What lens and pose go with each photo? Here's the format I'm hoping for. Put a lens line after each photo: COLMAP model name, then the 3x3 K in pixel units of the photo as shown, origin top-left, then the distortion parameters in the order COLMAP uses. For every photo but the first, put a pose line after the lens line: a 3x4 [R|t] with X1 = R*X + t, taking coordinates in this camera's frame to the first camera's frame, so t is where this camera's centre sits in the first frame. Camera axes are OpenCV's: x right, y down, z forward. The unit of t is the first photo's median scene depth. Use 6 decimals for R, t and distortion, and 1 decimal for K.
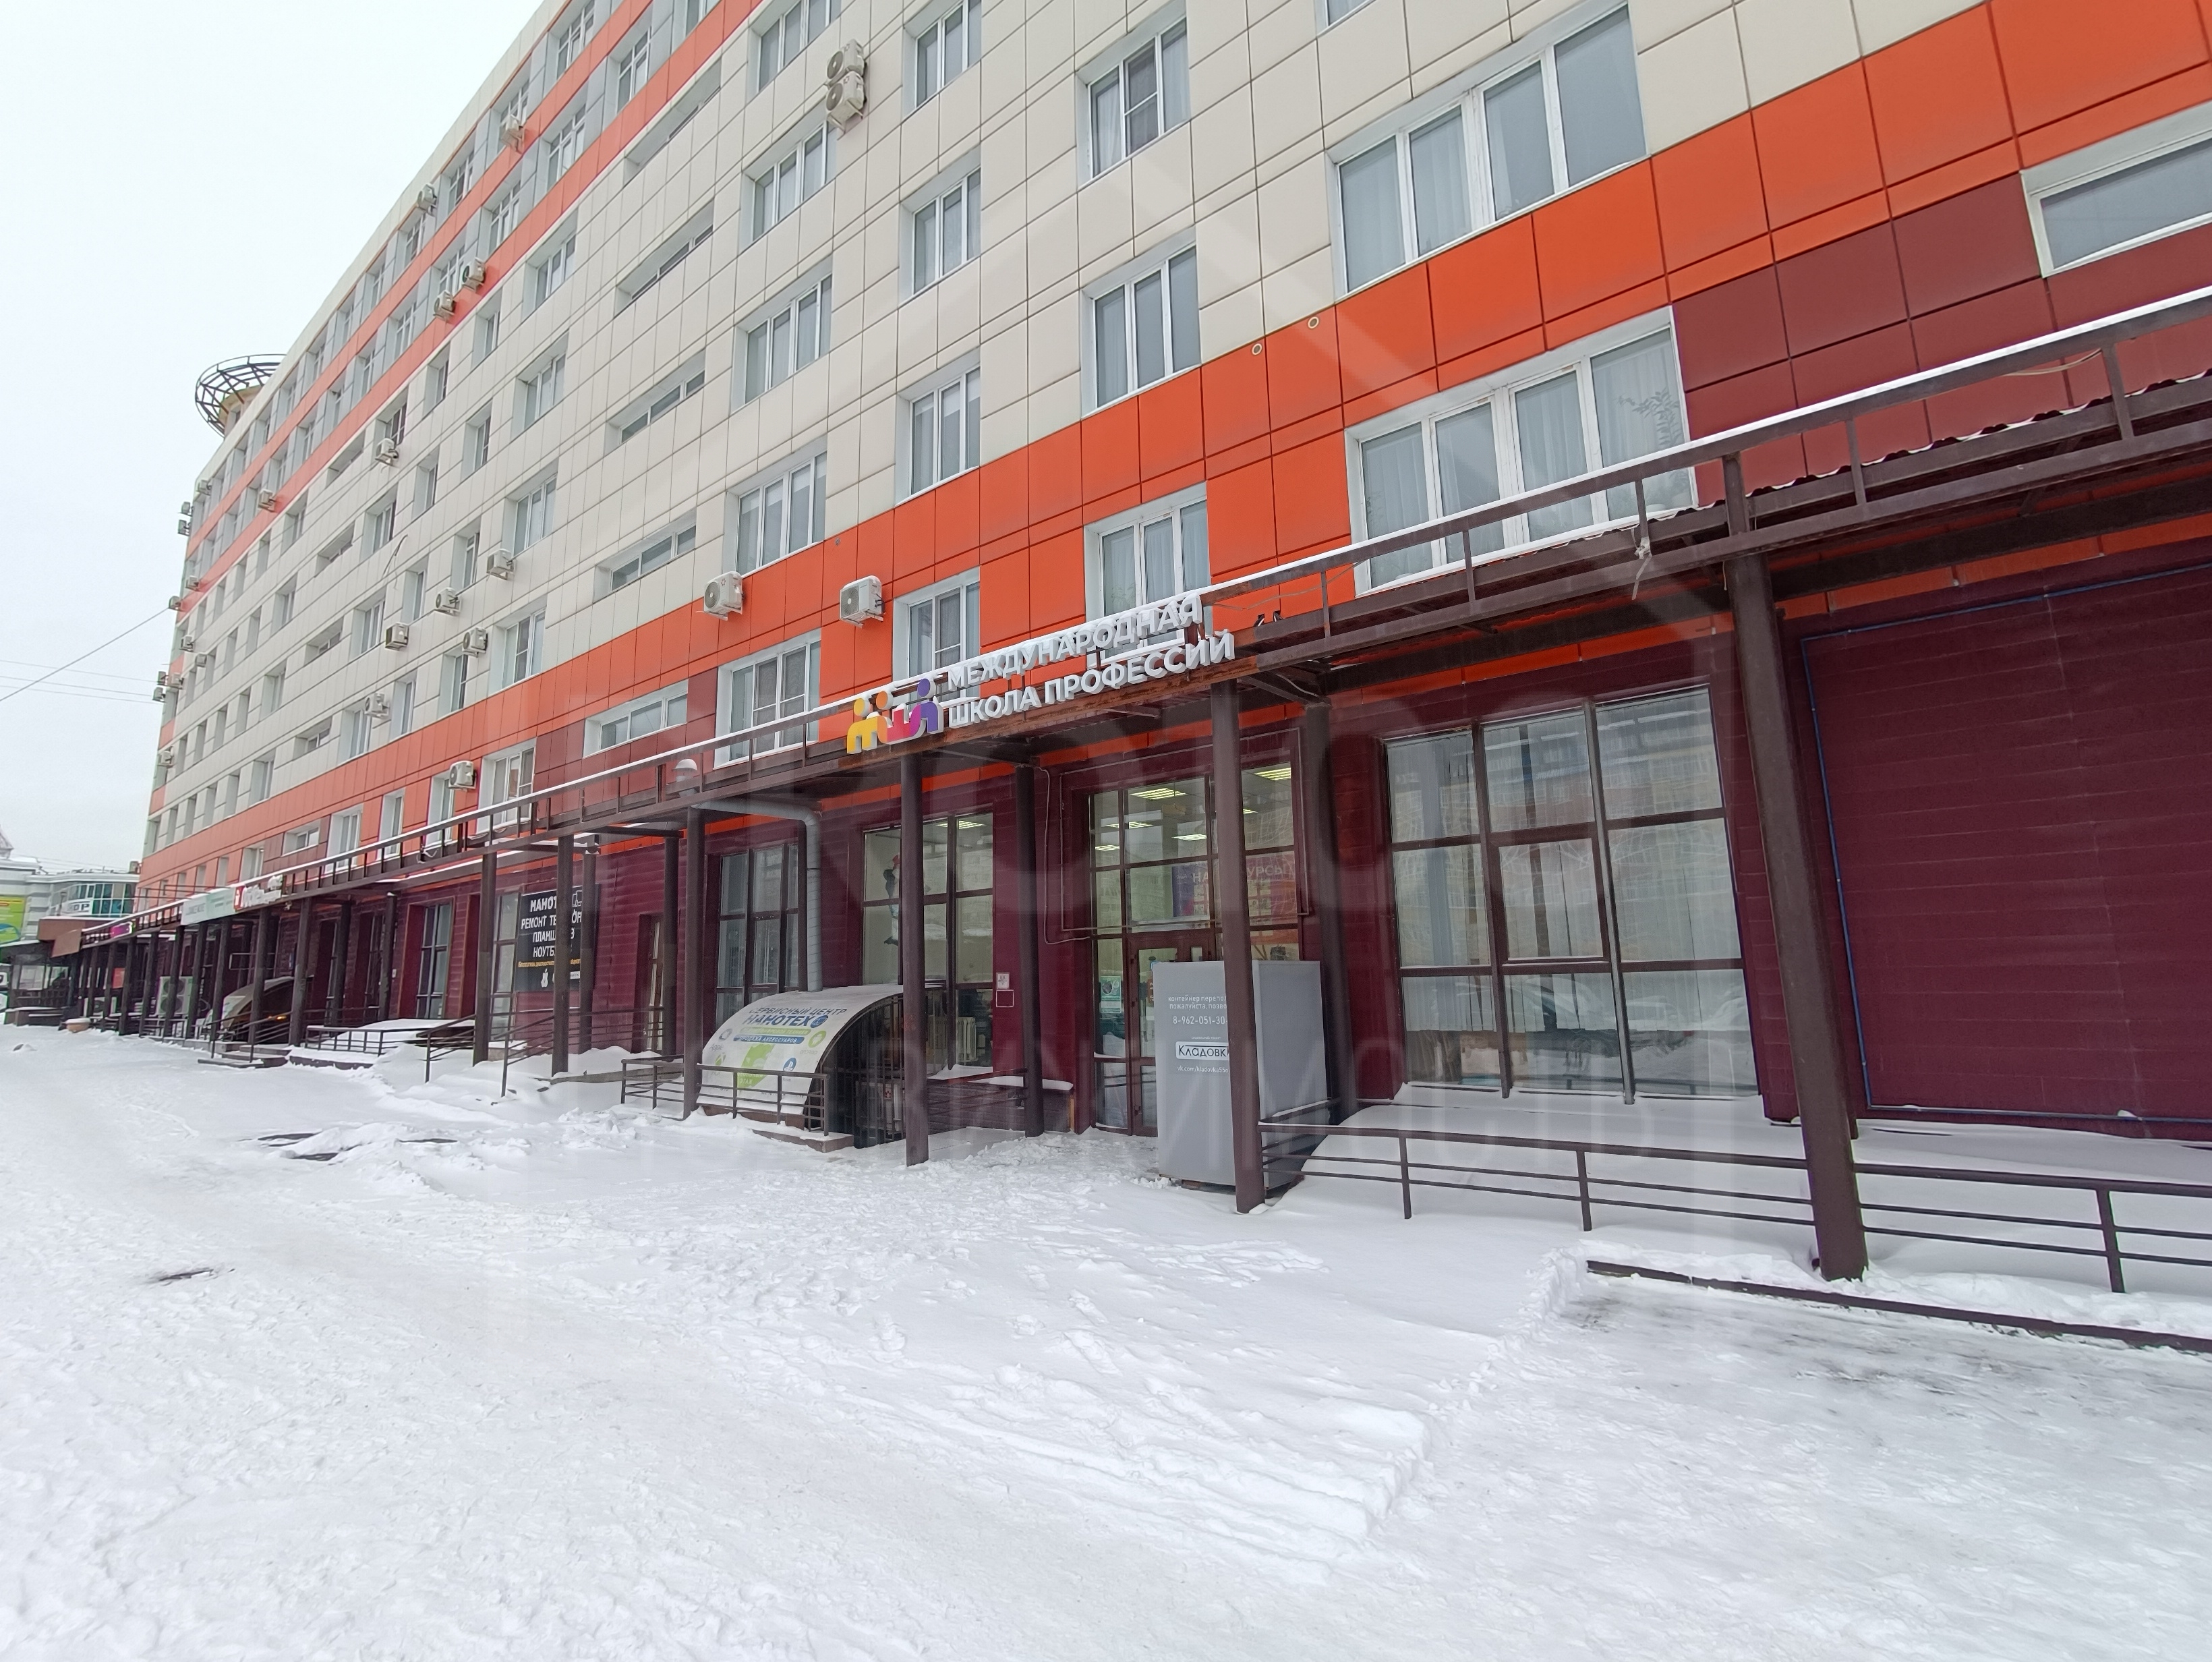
lens RADIAL K [[981.4, 0, 1106.0], [0, 981.4, 831.0], [0, 0, 1]] dist [-0.008796, -0.000475]
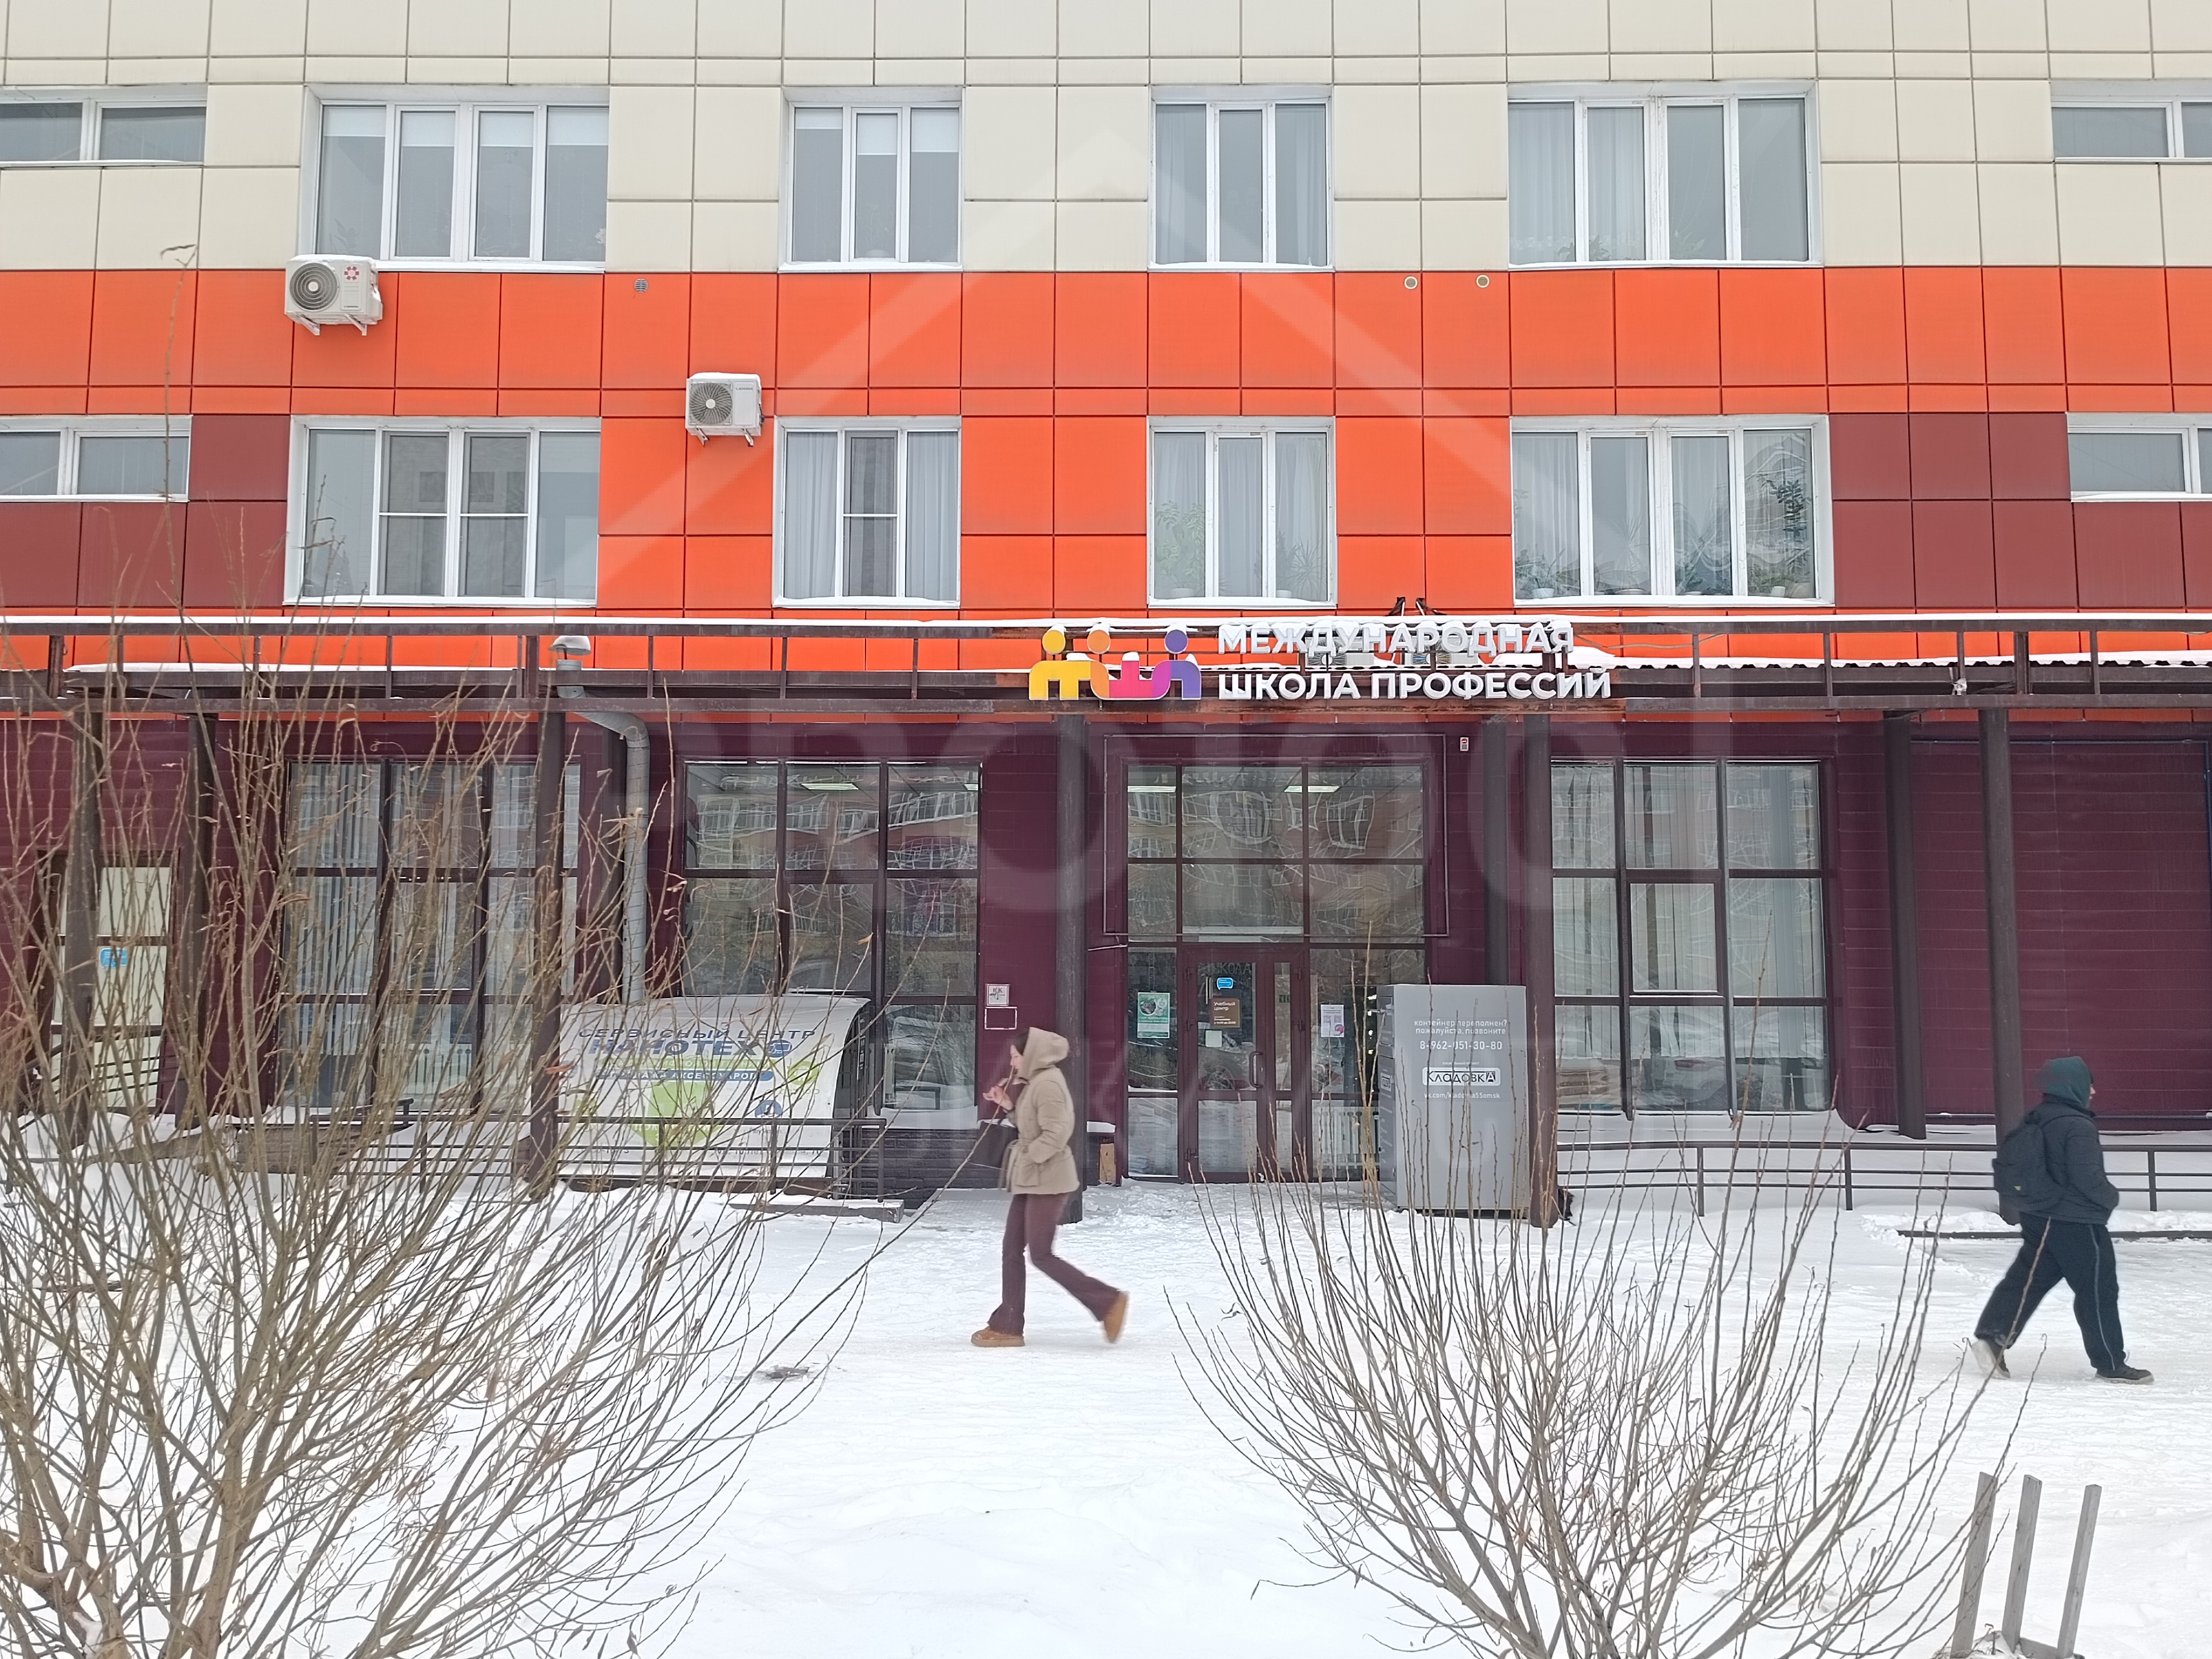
lens RADIAL K [[1684.9, 0, 1070.5], [0, 1684.9, 826.7], [0, 0, 1]] dist [0.054947, -0.061673]
pose [[0.799741, 0.080333, 0.594947, -1.139428], [-0.112589, 0.993493, 0.017198, -0.006365], [-0.589694, -0.080738, 0.803581, -0.092153]]
